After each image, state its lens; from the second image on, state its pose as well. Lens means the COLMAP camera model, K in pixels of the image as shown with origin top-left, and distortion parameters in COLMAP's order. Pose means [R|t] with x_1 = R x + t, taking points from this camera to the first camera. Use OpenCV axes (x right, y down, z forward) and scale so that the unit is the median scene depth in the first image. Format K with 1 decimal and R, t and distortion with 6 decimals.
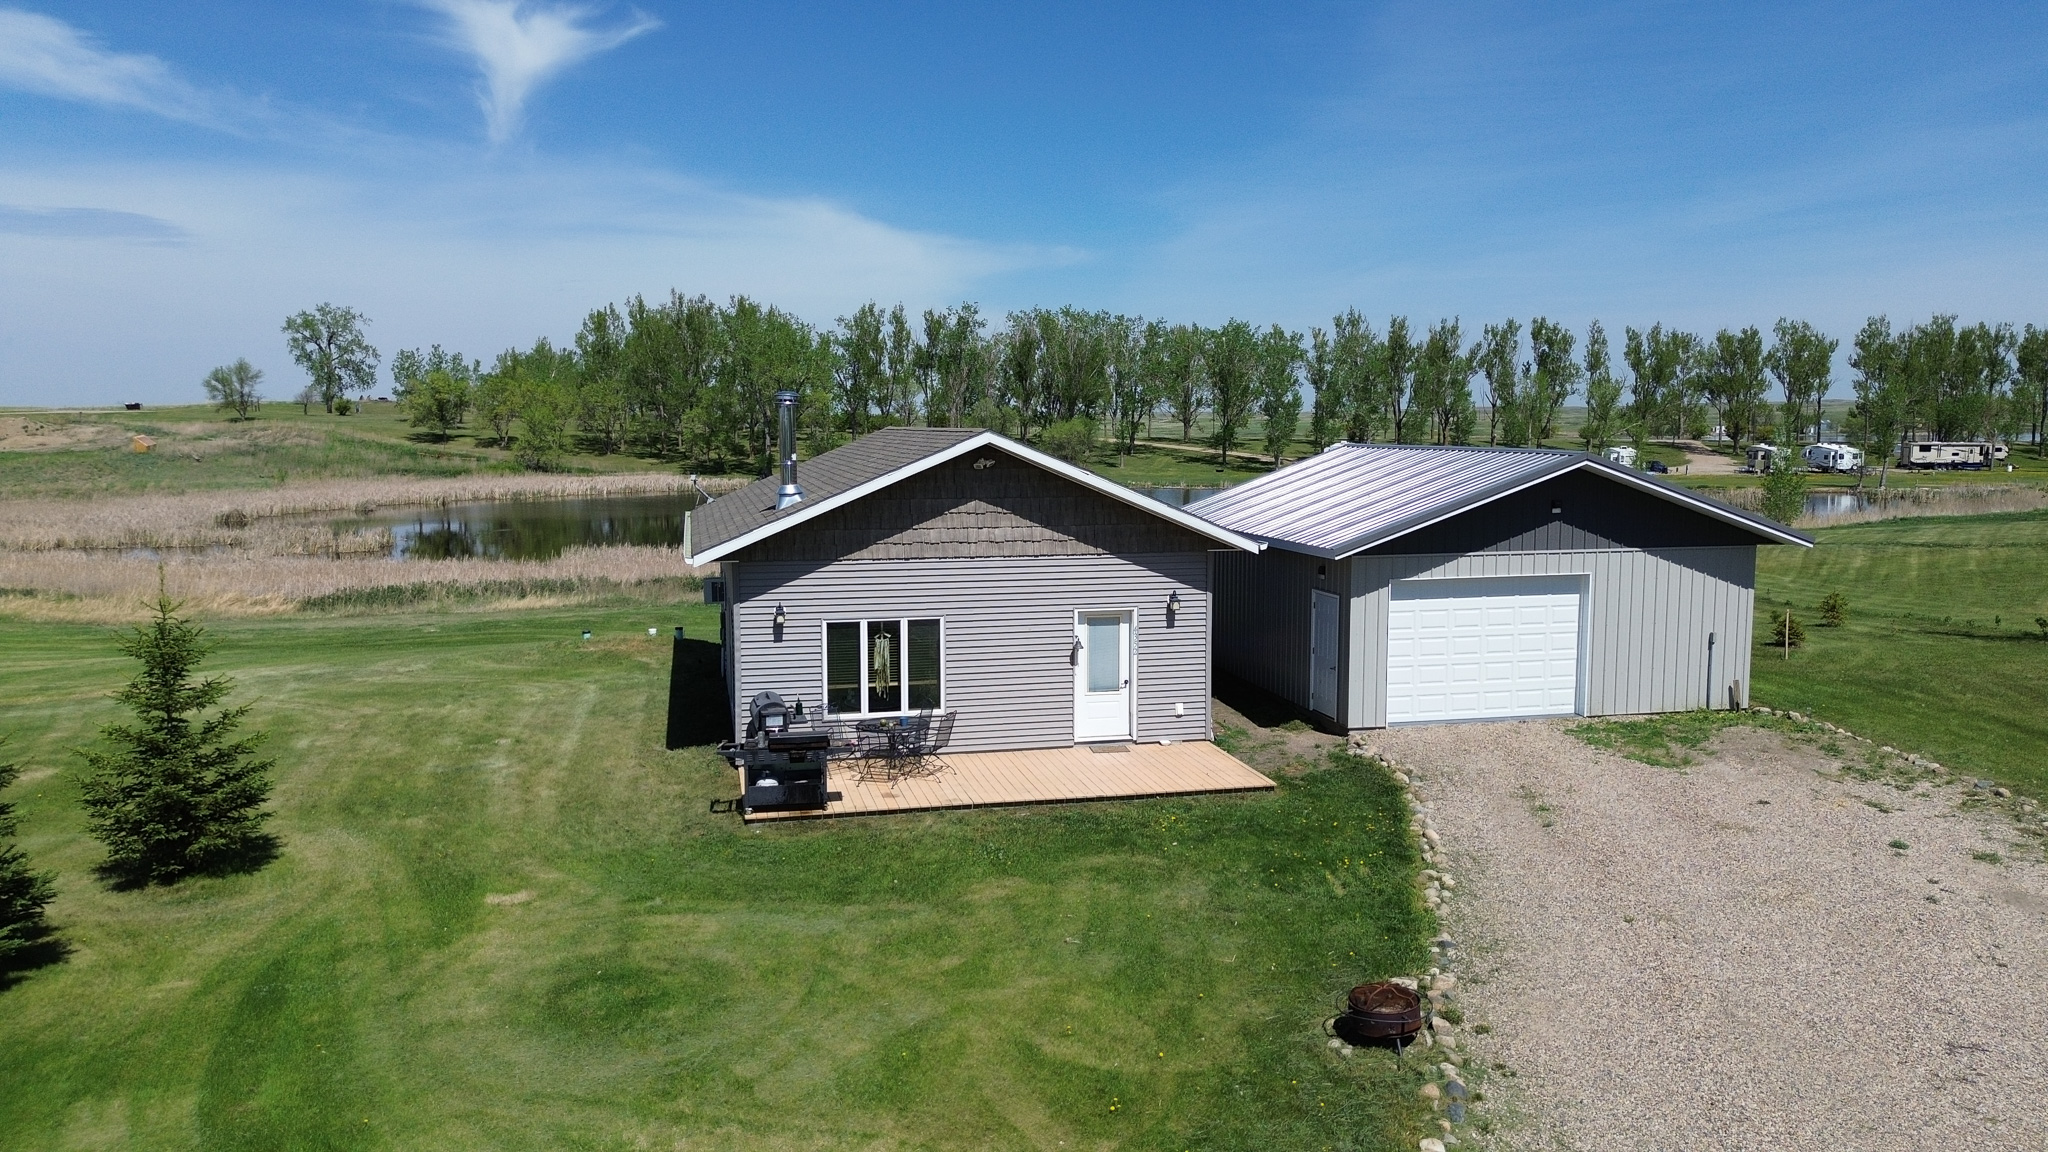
lens RADIAL K [[1451.8, 0, 1024.0], [0, 1451.8, 576.0], [0, 0, 1]] dist [0.079204, -0.085532]
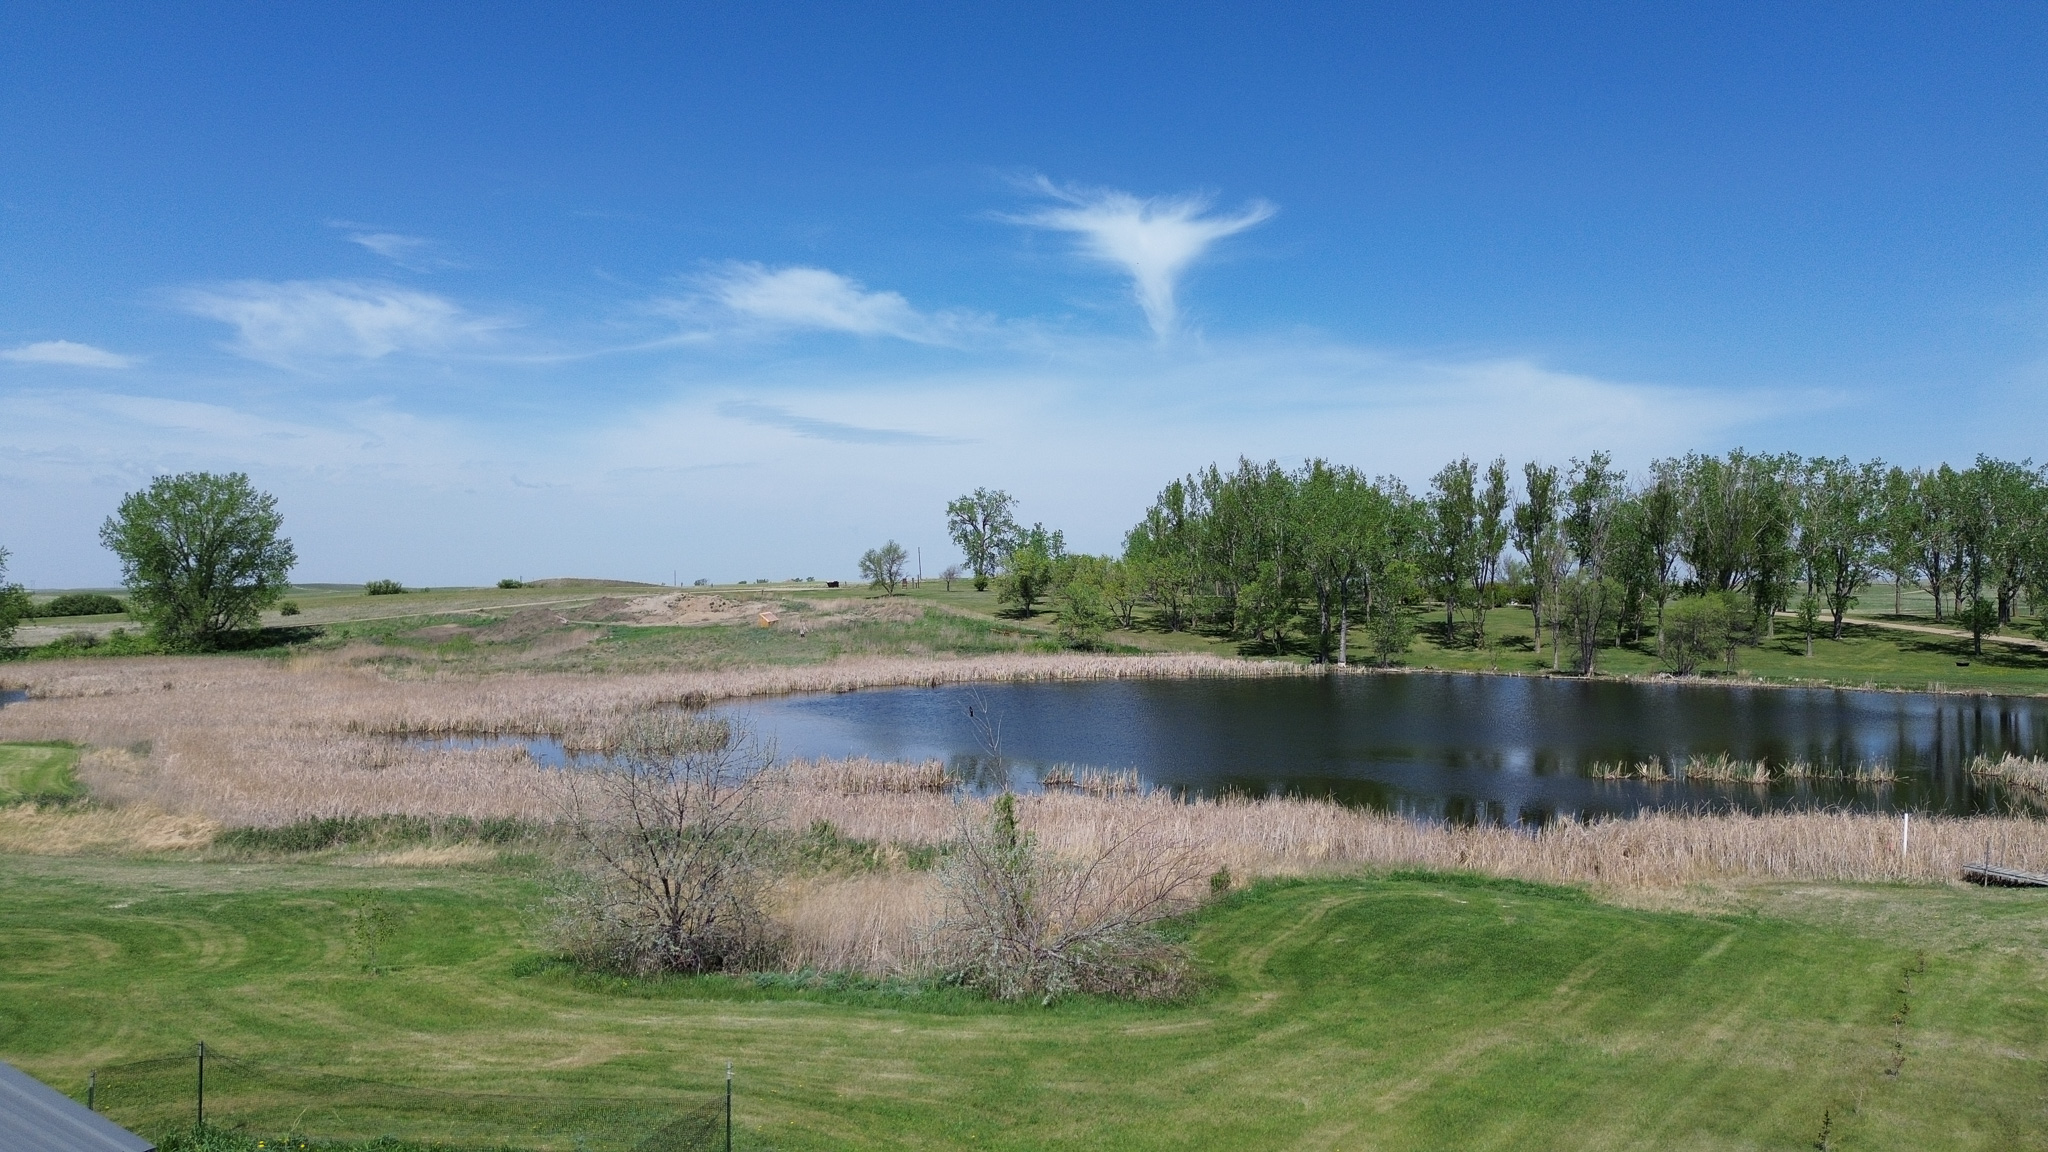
lens RADIAL K [[1451.8, 0, 1024.0], [0, 1451.8, 576.0], [0, 0, 1]] dist [0.079204, -0.085532]
pose [[0.868999, -0.007912, -0.494750, 0.097926], [-0.048972, 0.993588, -0.101906, -0.019239], [0.492384, 0.112785, 0.863040, 0.142280]]
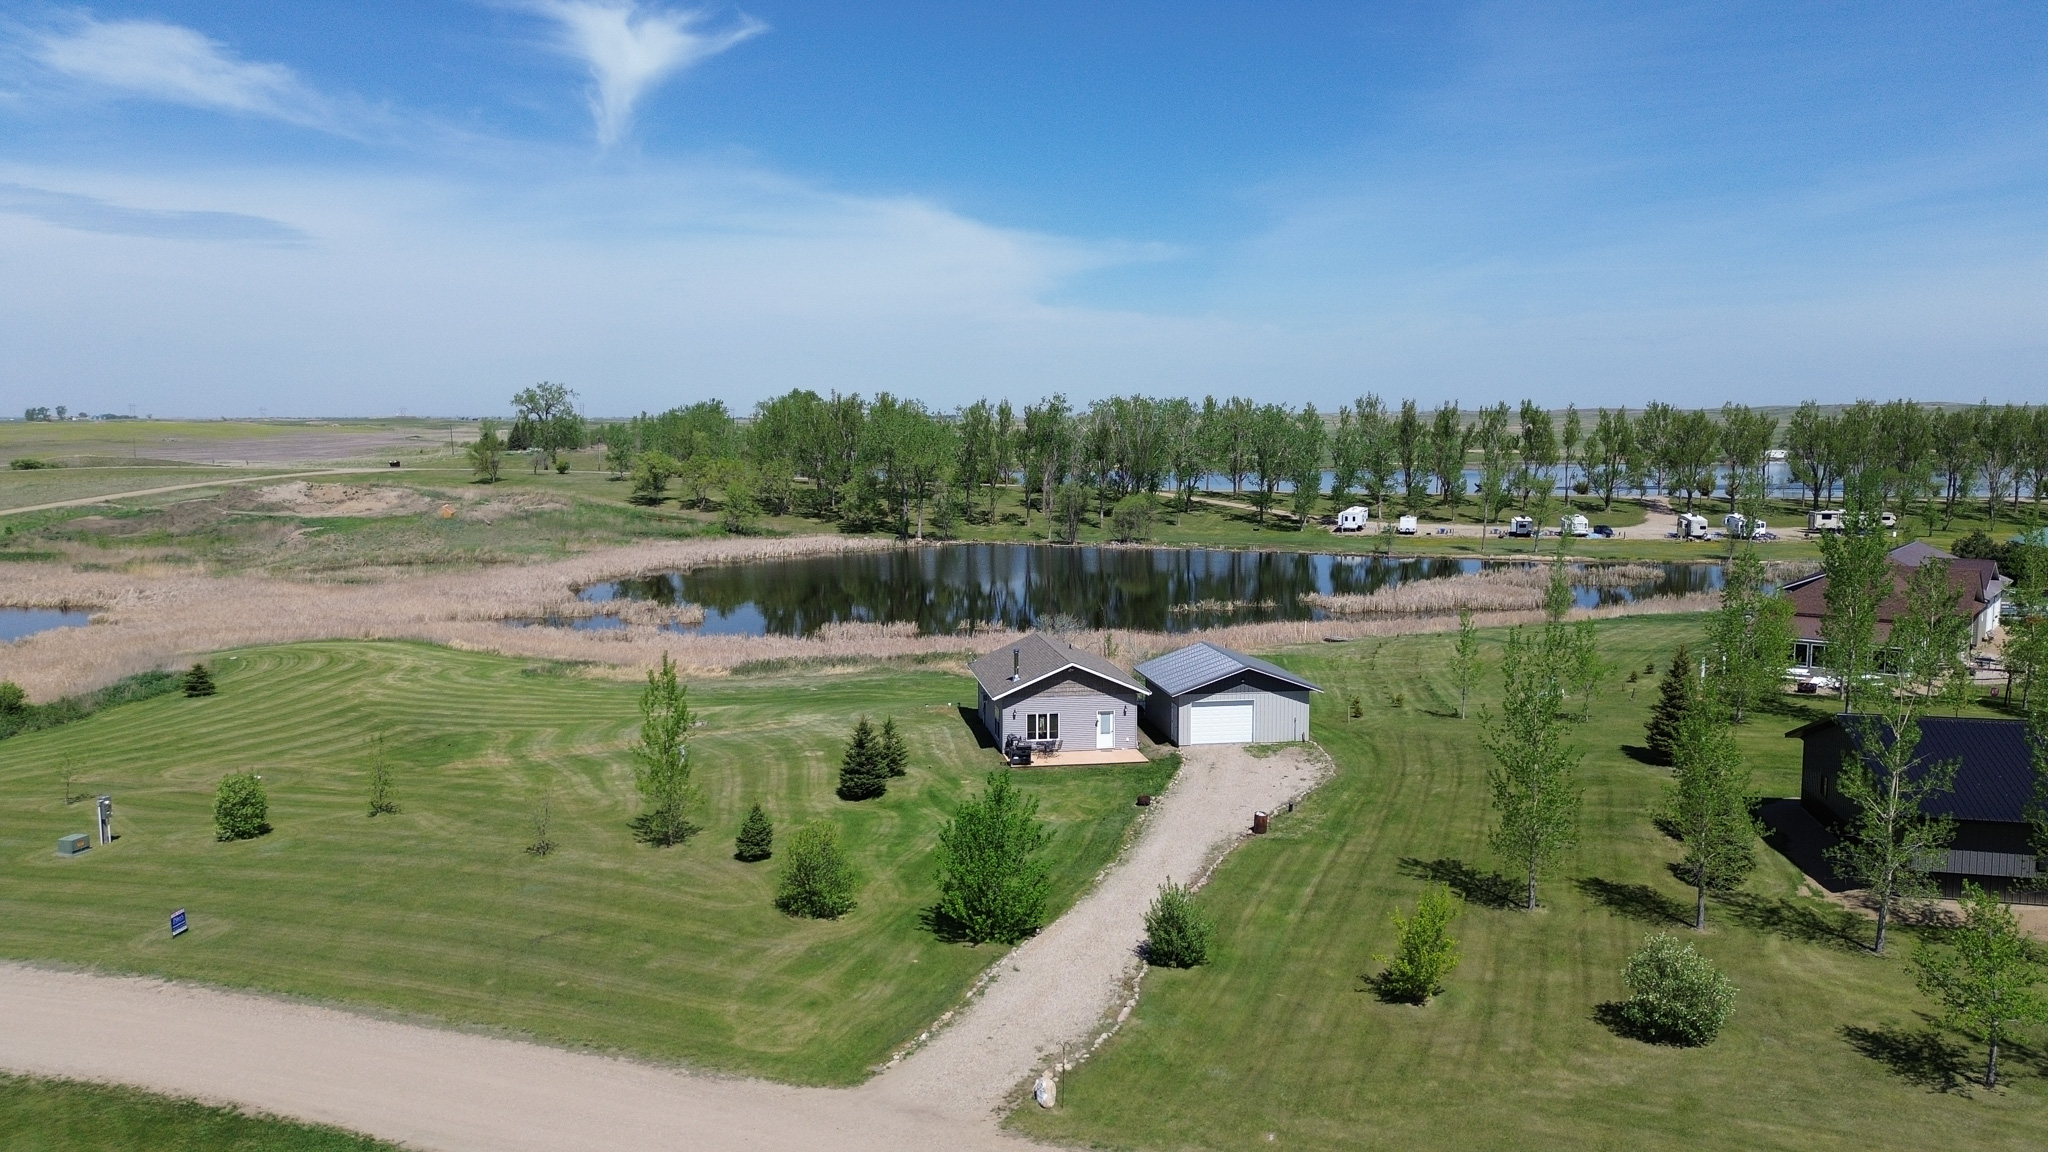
lens RADIAL K [[1448.9, 0, 1024.0], [0, 1448.9, 576.0], [0, 0, 1]] dist [0.117647, -0.164369]
pose [[0.998278, 0.007890, -0.058125, 0.006865], [-0.007718, 0.999965, 0.003187, -0.035419], [0.058148, -0.002733, 0.998304, -0.284448]]
